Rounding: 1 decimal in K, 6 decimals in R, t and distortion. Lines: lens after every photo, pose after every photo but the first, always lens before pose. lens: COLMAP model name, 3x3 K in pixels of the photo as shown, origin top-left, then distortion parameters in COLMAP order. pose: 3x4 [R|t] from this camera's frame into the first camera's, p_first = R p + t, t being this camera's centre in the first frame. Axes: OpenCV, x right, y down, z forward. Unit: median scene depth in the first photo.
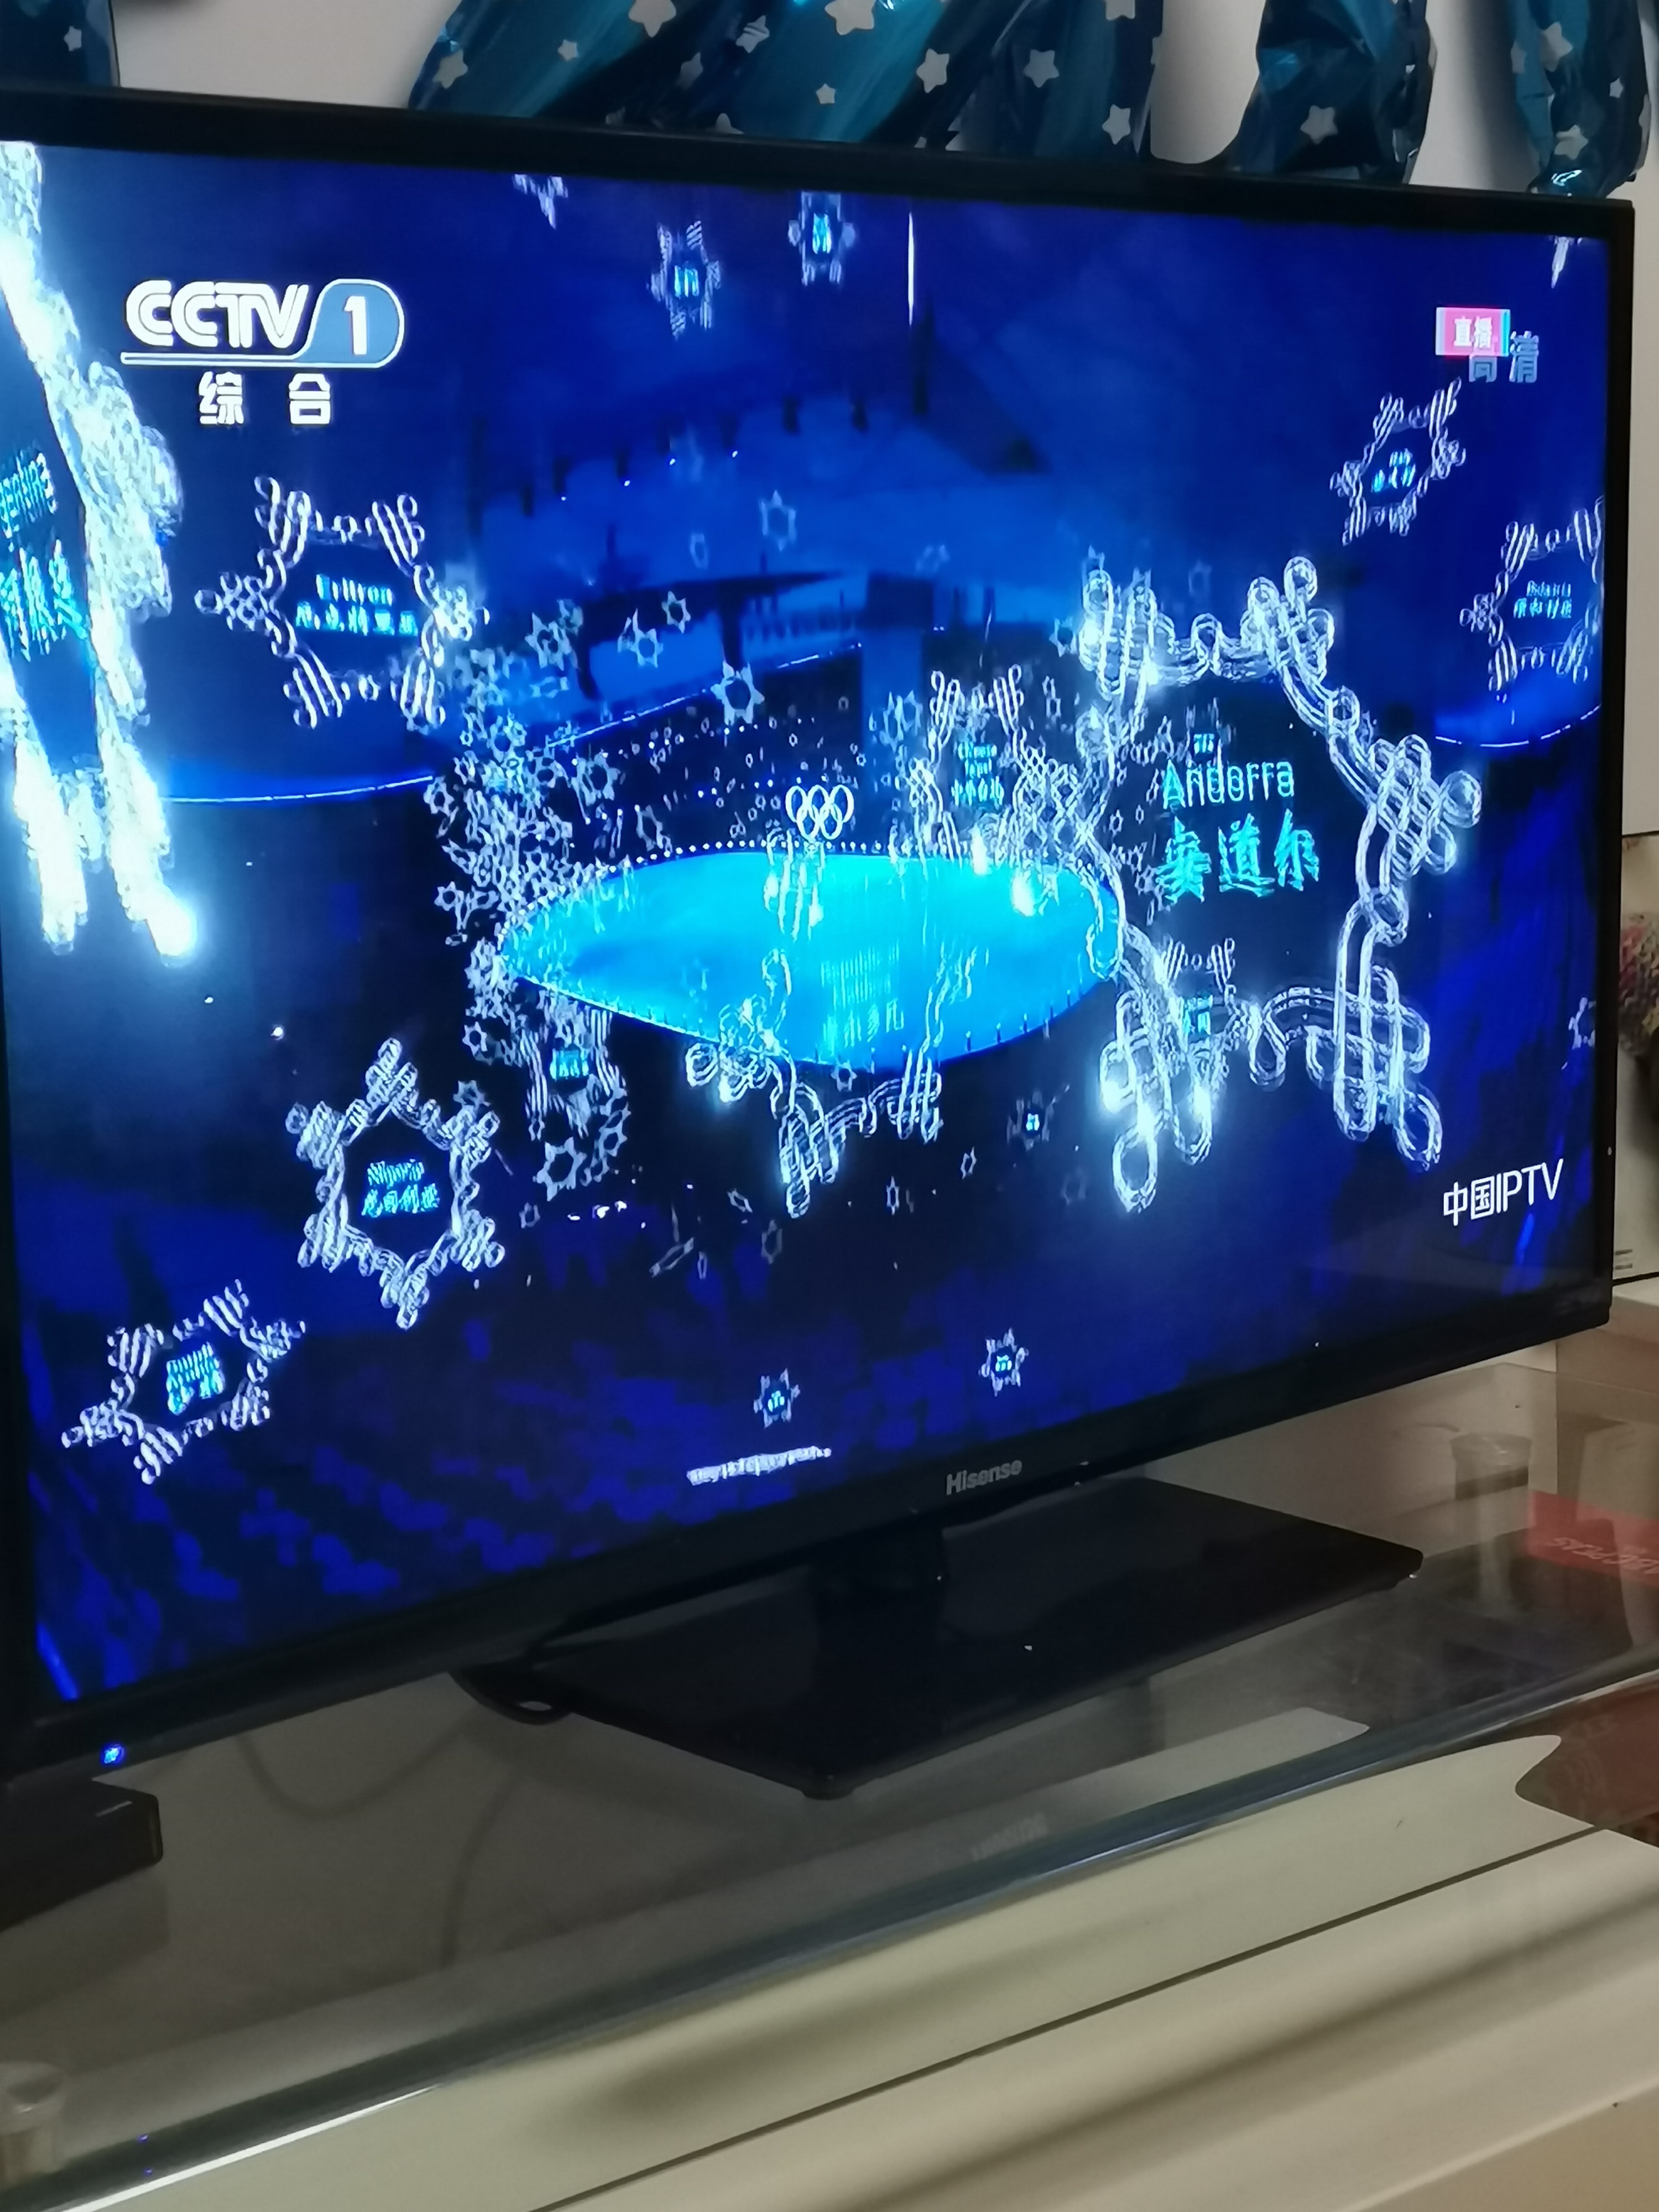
lens RADIAL K [[3637.1, 0, 781.3], [0, 3637.1, 1107.6], [0, 0, 1]] dist [0.026653, 0.126674]
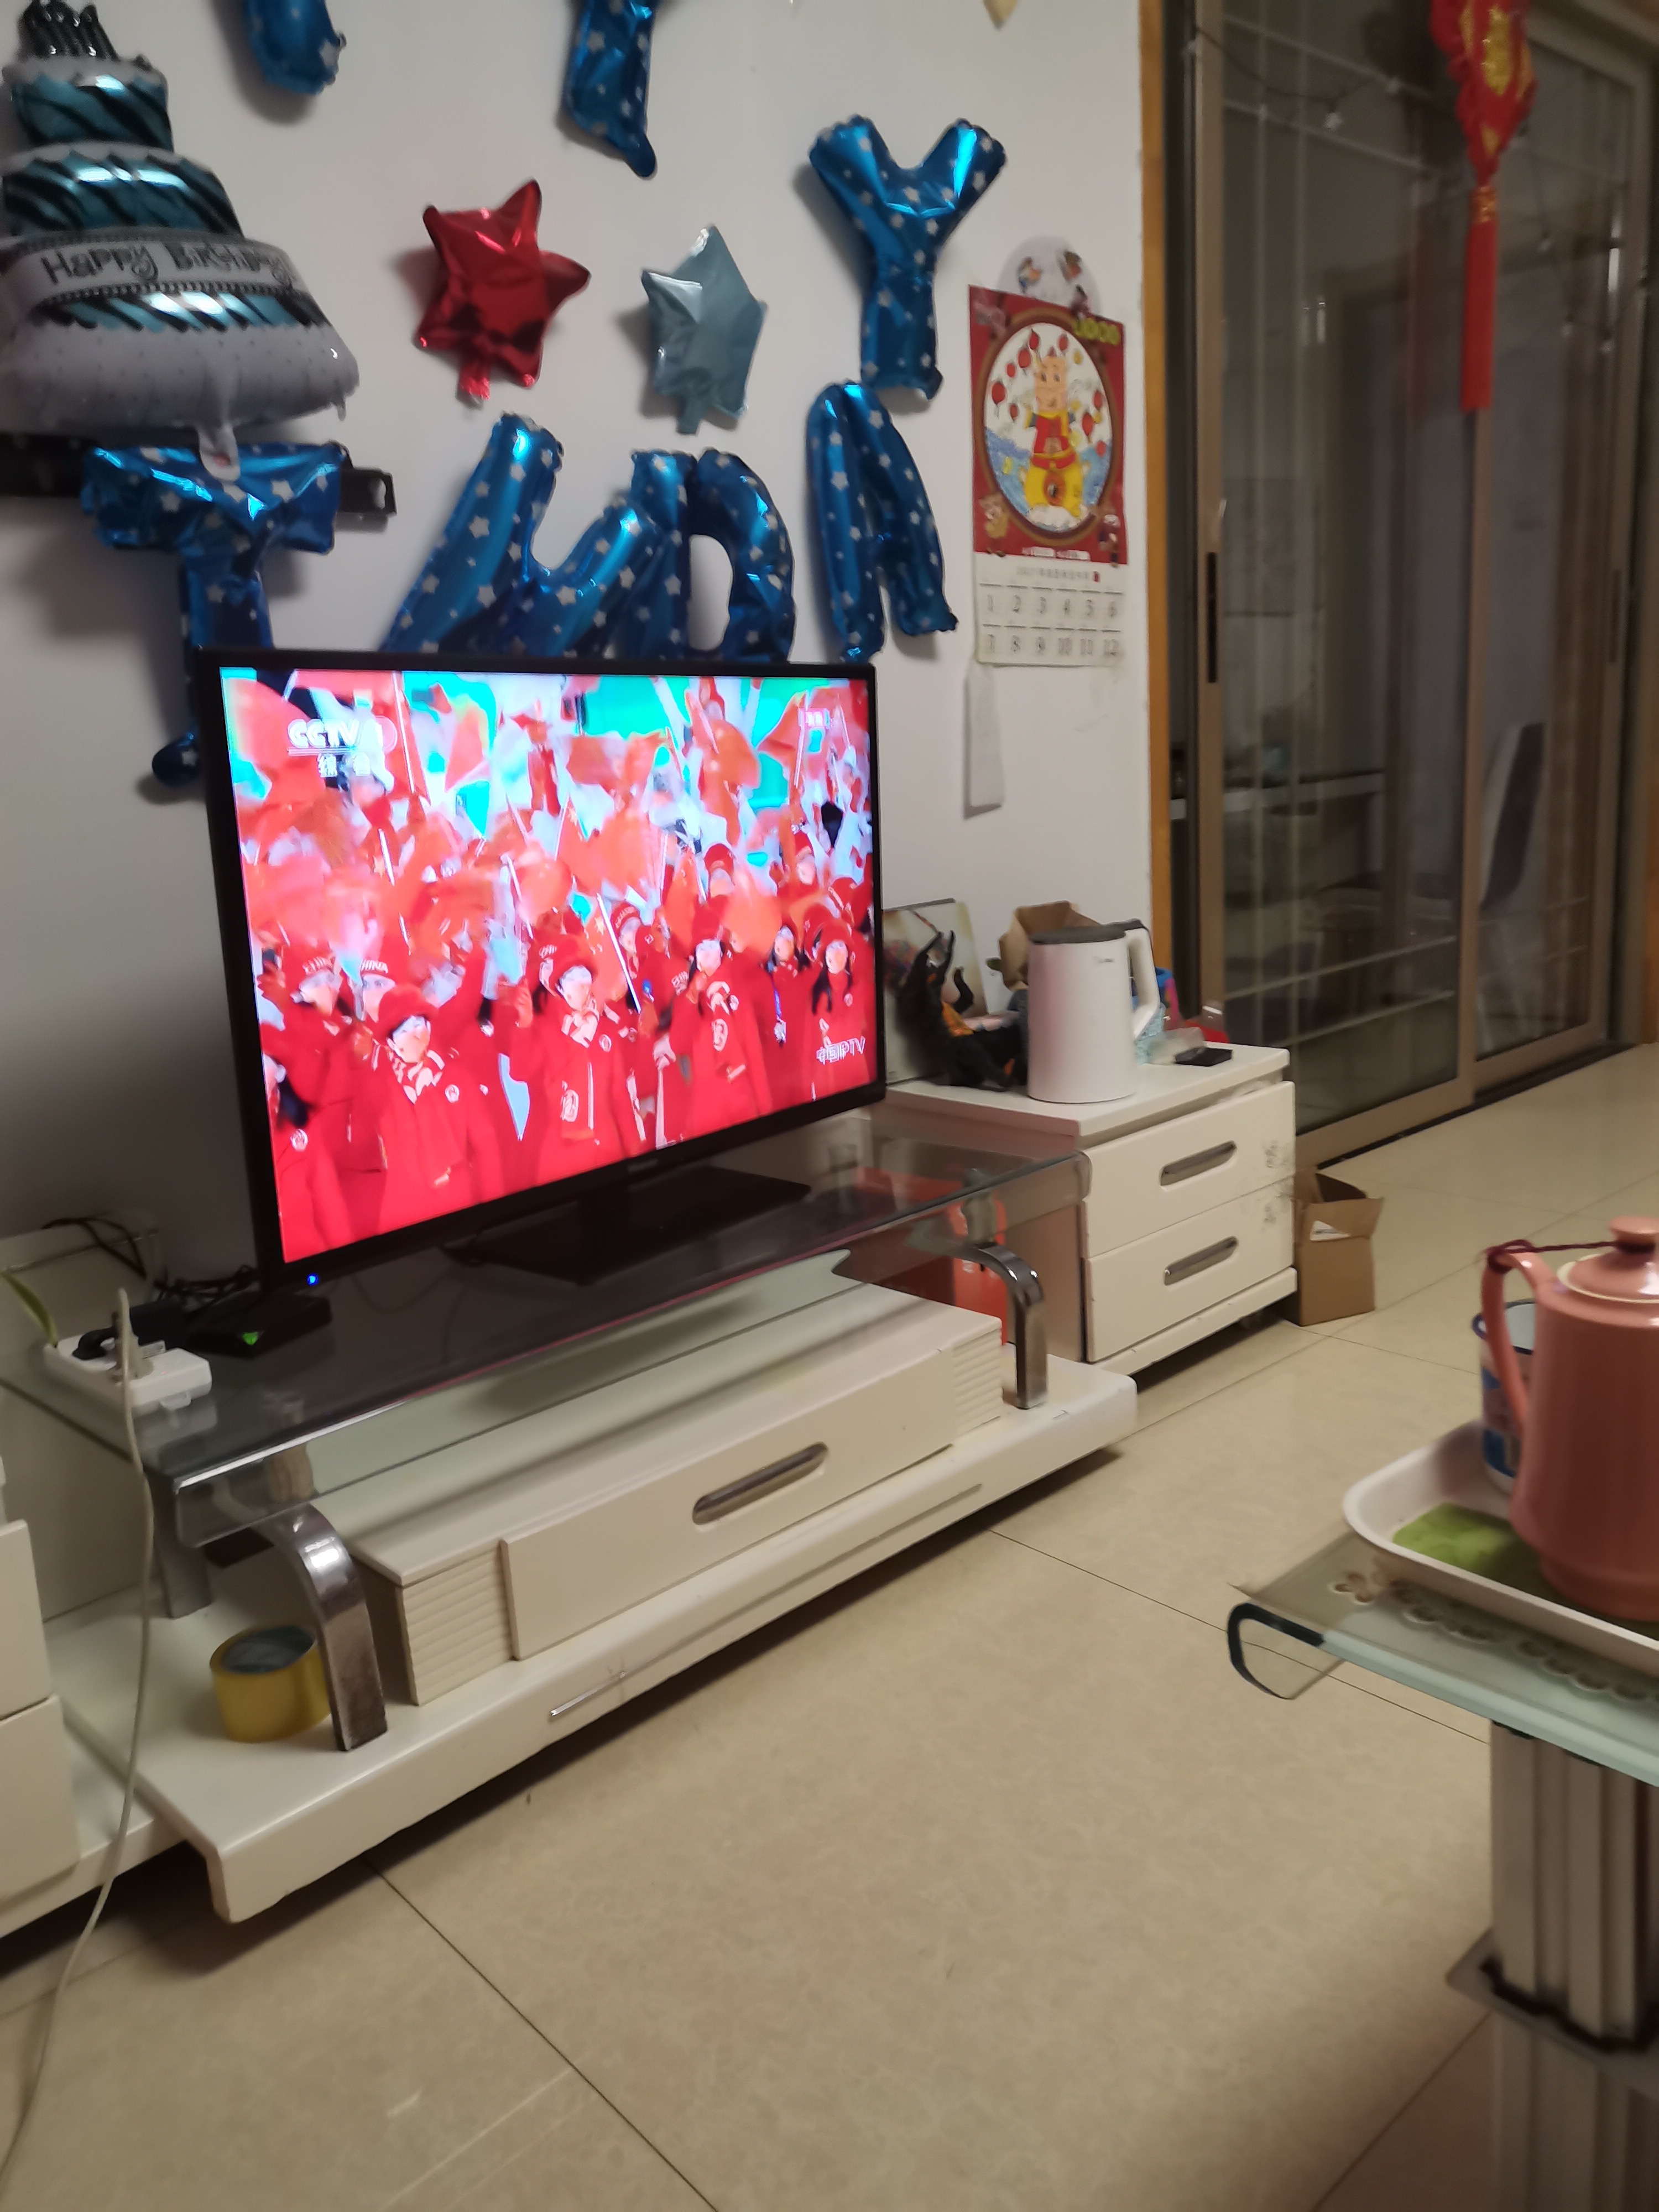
lens RADIAL K [[1658.5, 0, 802.8], [0, 1658.5, 1103.4], [0, 0, 1]] dist [0.060587, -0.042026]
pose [[0.989626, -0.044679, 0.136547, 0.008320], [0.038566, 0.998146, 0.047090, 0.004925], [-0.138398, -0.041335, 0.989514, -0.197107]]
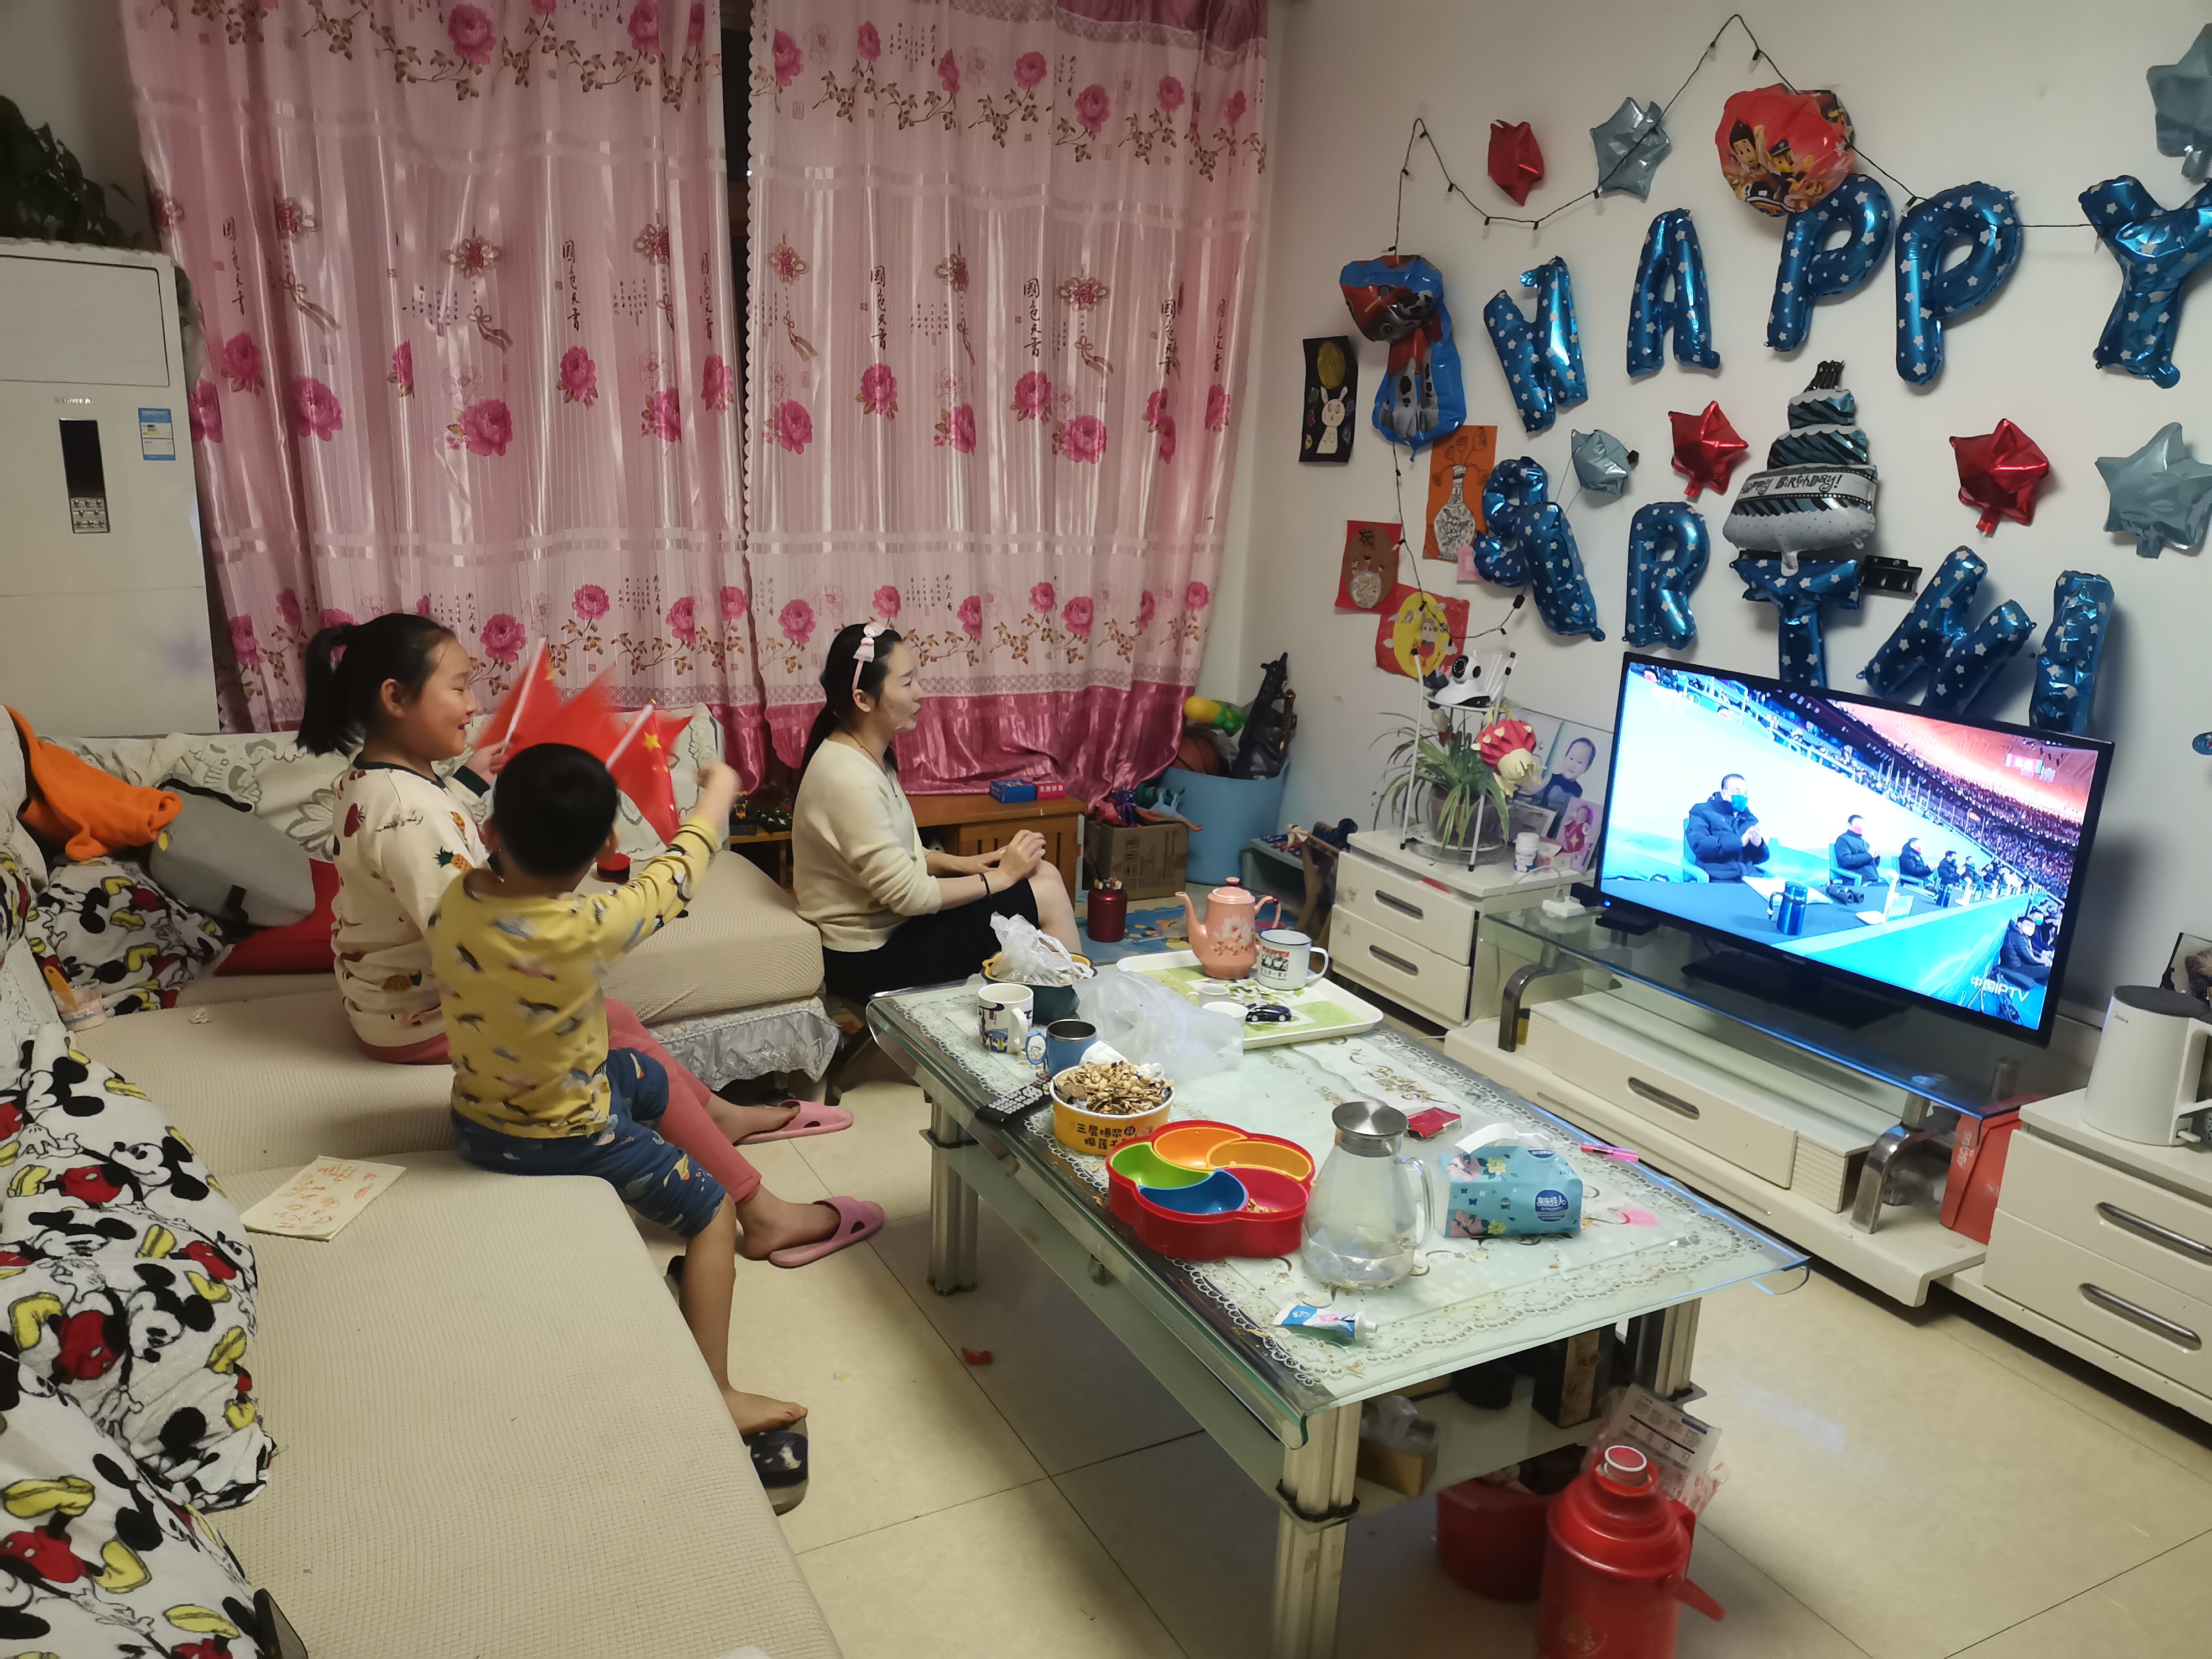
lens RADIAL K [[1658.5, 0, 1106.0], [0, 1658.5, 829.5], [0, 0, 1]] dist [0.060587, -0.042026]
pose [[-0.102816, 0.294397, -0.950136, 2.145389], [-0.201181, 0.929303, 0.309712, -0.544919], [0.974143, 0.222993, -0.036320, 0.171304]]
